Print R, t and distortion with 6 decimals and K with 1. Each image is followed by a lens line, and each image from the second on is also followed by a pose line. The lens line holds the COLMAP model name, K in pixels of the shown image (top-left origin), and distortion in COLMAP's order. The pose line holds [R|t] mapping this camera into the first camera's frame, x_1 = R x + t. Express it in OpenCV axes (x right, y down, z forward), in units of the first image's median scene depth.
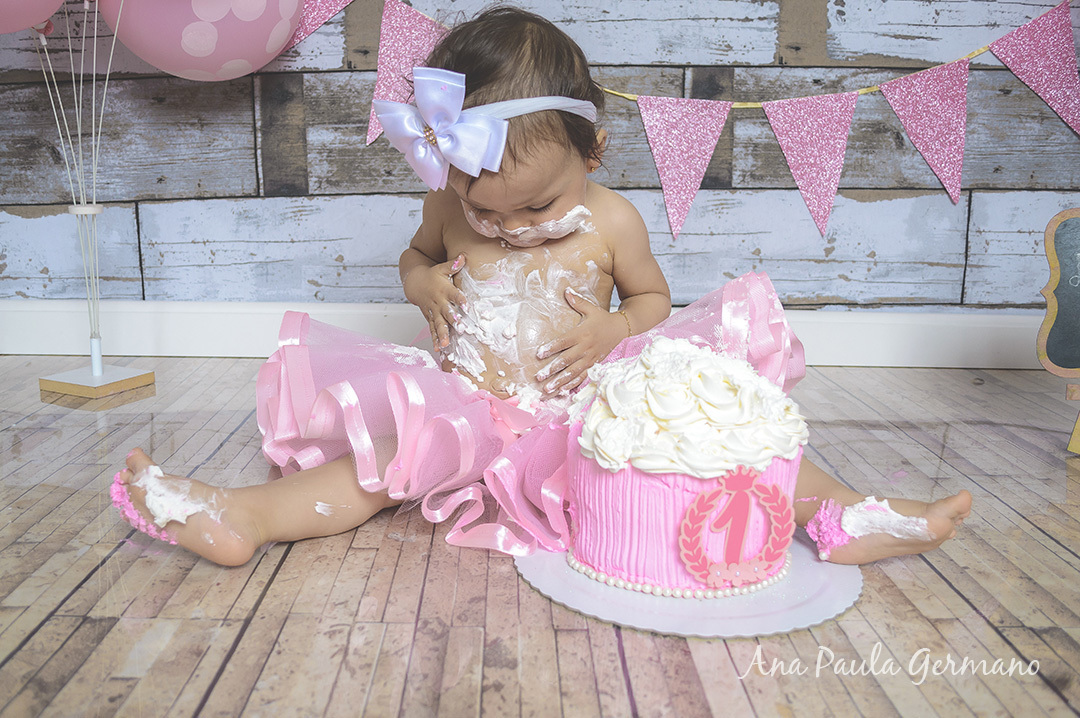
lens RADIAL K [[1020.9, 0, 517.0], [0, 1020.9, 388.7], [0, 0, 1]] dist [-0.081385, 0.011522]
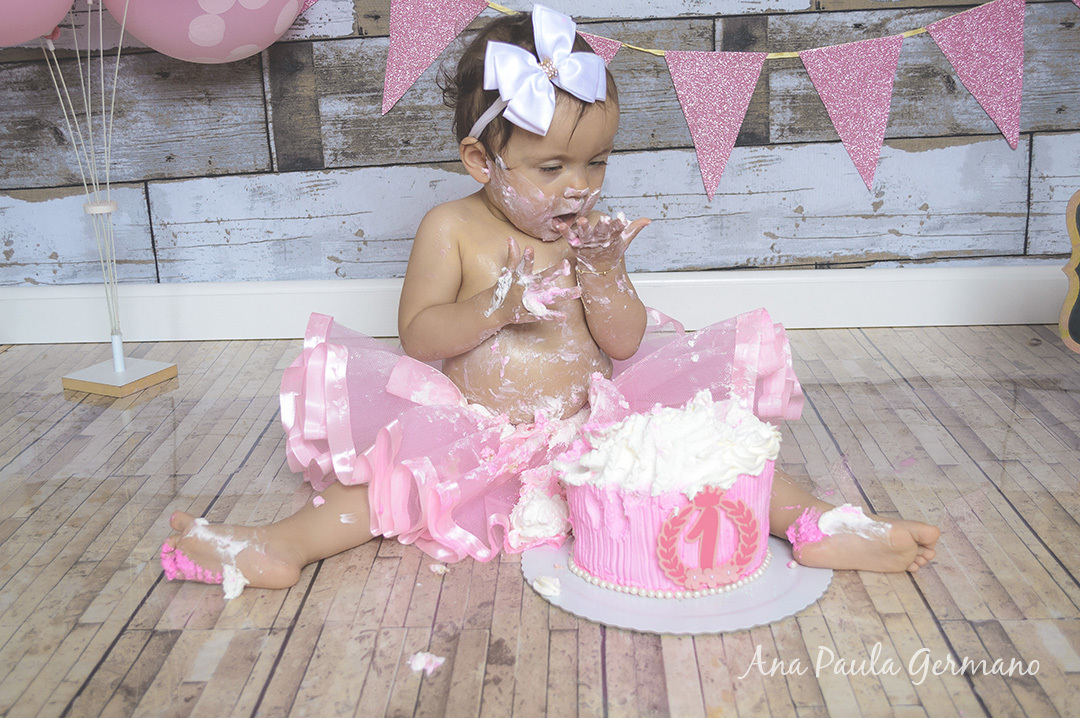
lens RADIAL K [[1274.2, 0, 538.6], [0, 1274.2, 361.9], [0, 0, 1]] dist [-0.047230, 0.001113]
pose [[0.998523, -0.031998, -0.043902, 0.043873], [0.034357, 0.997946, 0.054072, -0.067948], [0.042082, -0.055501, 0.997571, -0.201061]]
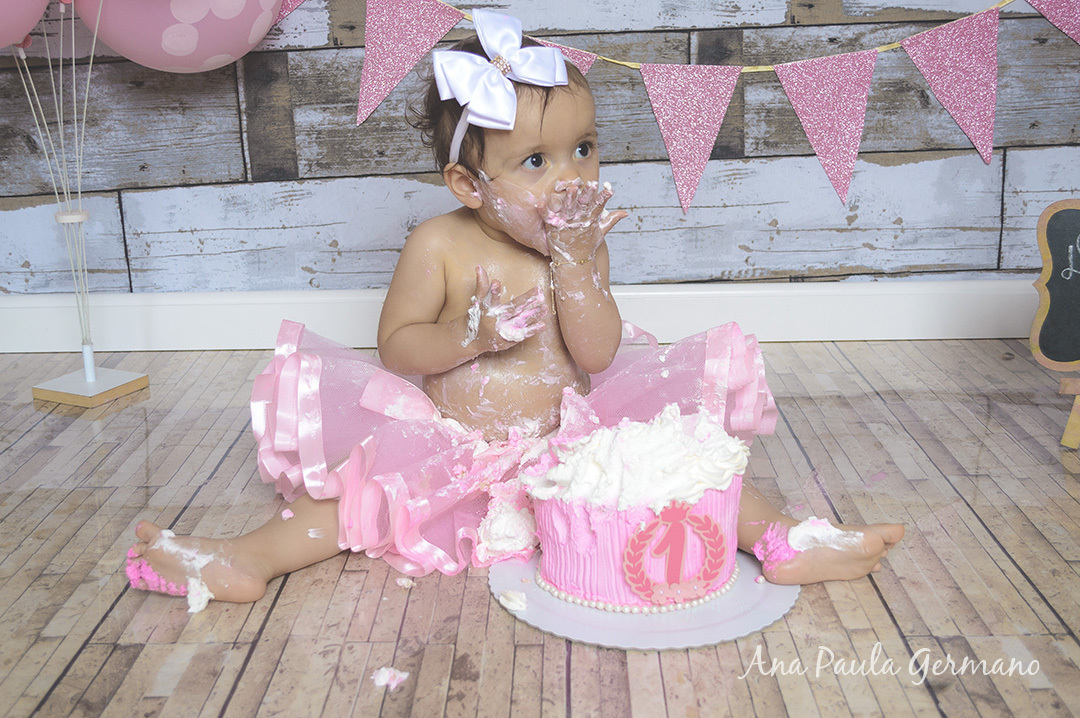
lens RADIAL K [[1274.2, 0, 538.6], [0, 1274.2, 361.9], [0, 0, 1]] dist [-0.047230, 0.001113]
pose [[0.999168, -0.027533, -0.030099, 0.052058], [0.028922, 0.998489, 0.046736, -0.069520], [0.028766, -0.047567, 0.998454, -0.198449]]
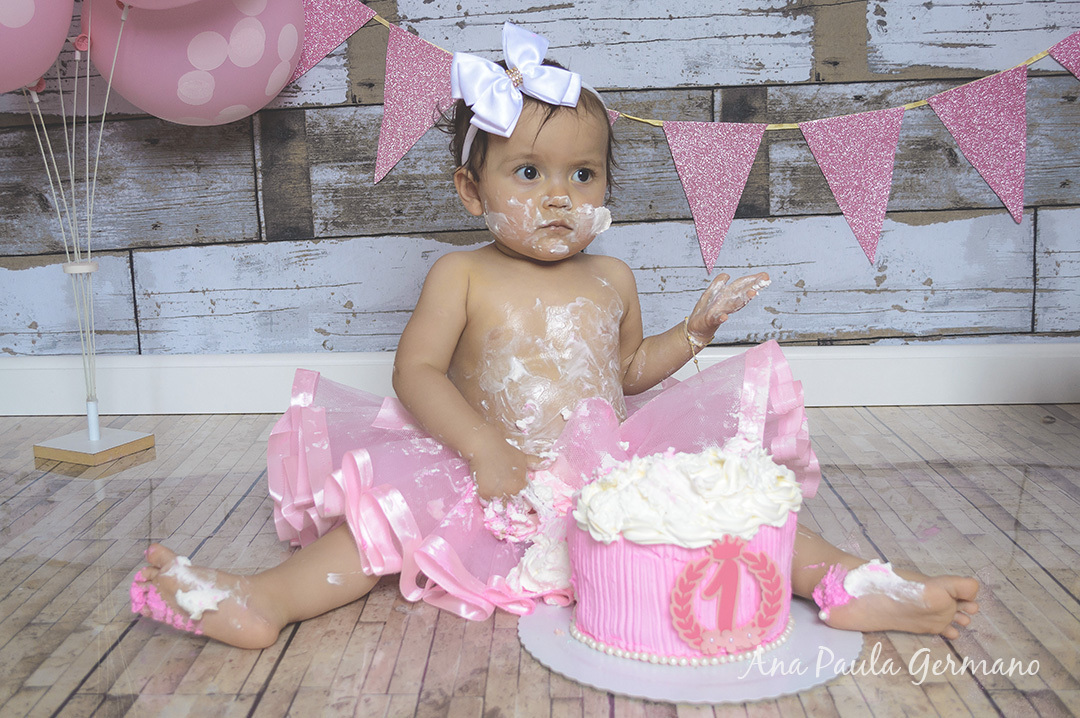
lens RADIAL K [[1242.4, 0, 527.8], [0, 1242.4, 353.1], [0, 0, 1]] dist [-0.052091, -0.012964]
pose [[0.998912, -0.028014, -0.037285, 0.031384], [0.026203, 0.998493, -0.048213, -0.025410], [0.038579, 0.047183, 0.998141, -0.128775]]
